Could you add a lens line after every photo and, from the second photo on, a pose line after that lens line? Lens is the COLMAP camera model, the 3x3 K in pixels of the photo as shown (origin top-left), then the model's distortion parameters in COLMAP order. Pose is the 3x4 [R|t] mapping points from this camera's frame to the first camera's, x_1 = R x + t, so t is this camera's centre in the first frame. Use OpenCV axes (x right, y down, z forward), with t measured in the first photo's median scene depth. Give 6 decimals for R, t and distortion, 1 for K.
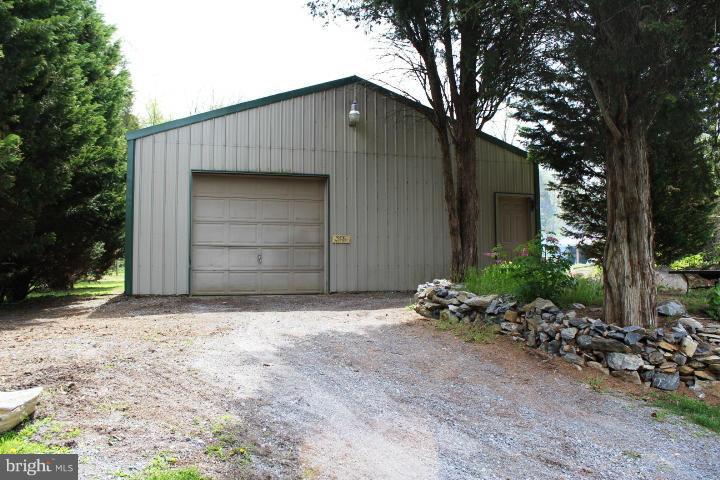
lens RADIAL K [[593.0, 0, 362.9], [0, 593.0, 238.7], [0, 0, 1]] dist [-0.130043, 0.004694]
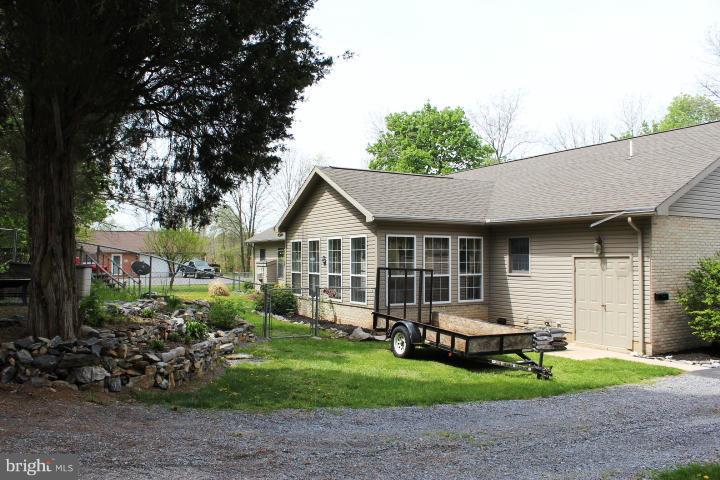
lens RADIAL K [[593.0, 0, 362.9], [0, 593.0, 238.7], [0, 0, 1]] dist [-0.130043, 0.004694]
pose [[-0.151965, 0.041859, 0.987499, -0.646704], [-0.063286, 0.996641, -0.051986, -0.008452], [-0.986358, -0.070395, -0.148805, 0.669750]]
